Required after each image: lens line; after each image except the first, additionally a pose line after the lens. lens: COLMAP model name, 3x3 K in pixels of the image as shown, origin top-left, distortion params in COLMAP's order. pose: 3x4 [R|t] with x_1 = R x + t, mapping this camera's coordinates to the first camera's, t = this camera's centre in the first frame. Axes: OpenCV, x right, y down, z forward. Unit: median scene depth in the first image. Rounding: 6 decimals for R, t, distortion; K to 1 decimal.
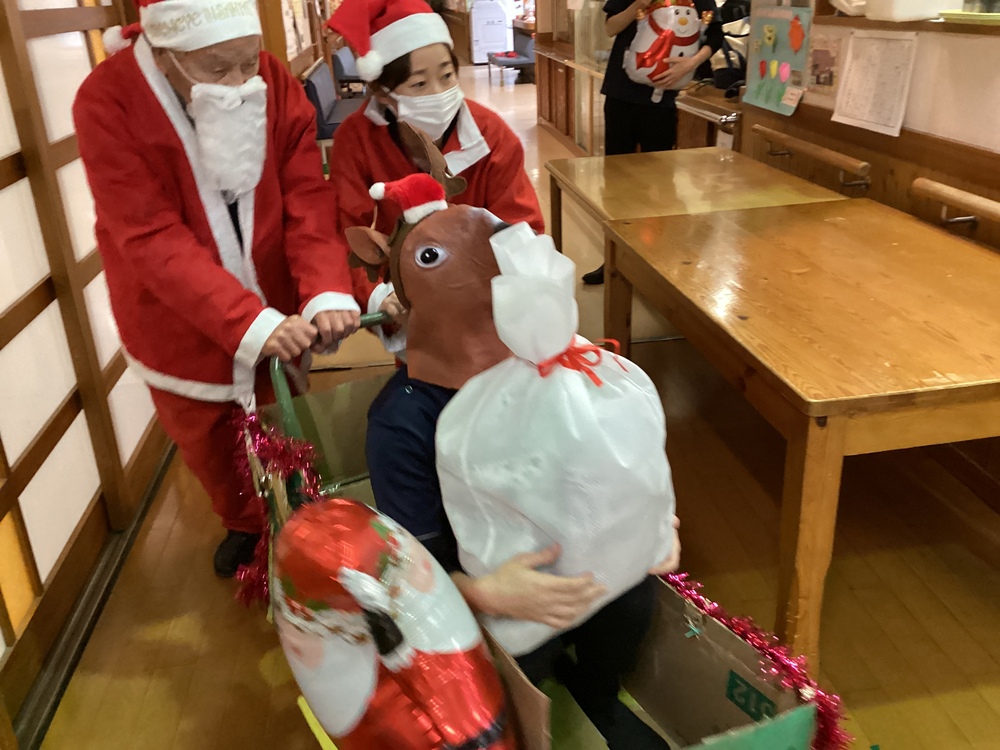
lens RADIAL K [[907.4, 0, 500.0], [0, 907.4, 375.0], [0, 0, 1]] dist [0.007671, -0.000241]
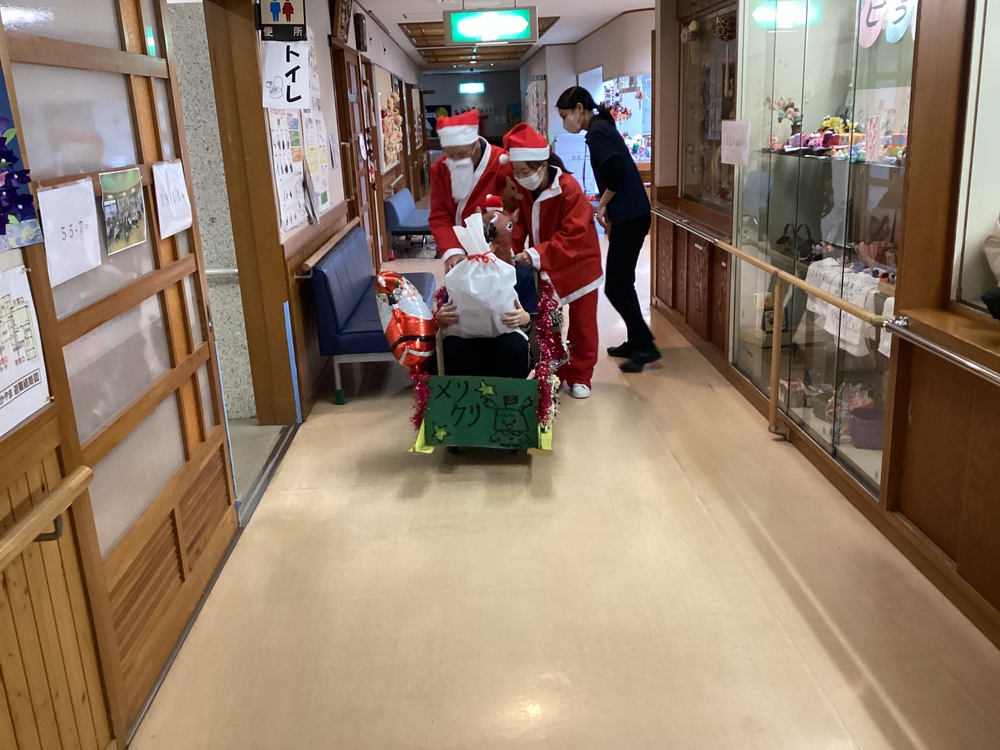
lens RADIAL K [[907.4, 0, 500.0], [0, 907.4, 375.0], [0, 0, 1]] dist [0.007671, -0.000241]
pose [[0.996893, 0.027825, -0.073684, -0.029618], [-0.036626, 0.991986, -0.120925, -0.160855], [0.069728, 0.123248, 0.989923, 0.348647]]
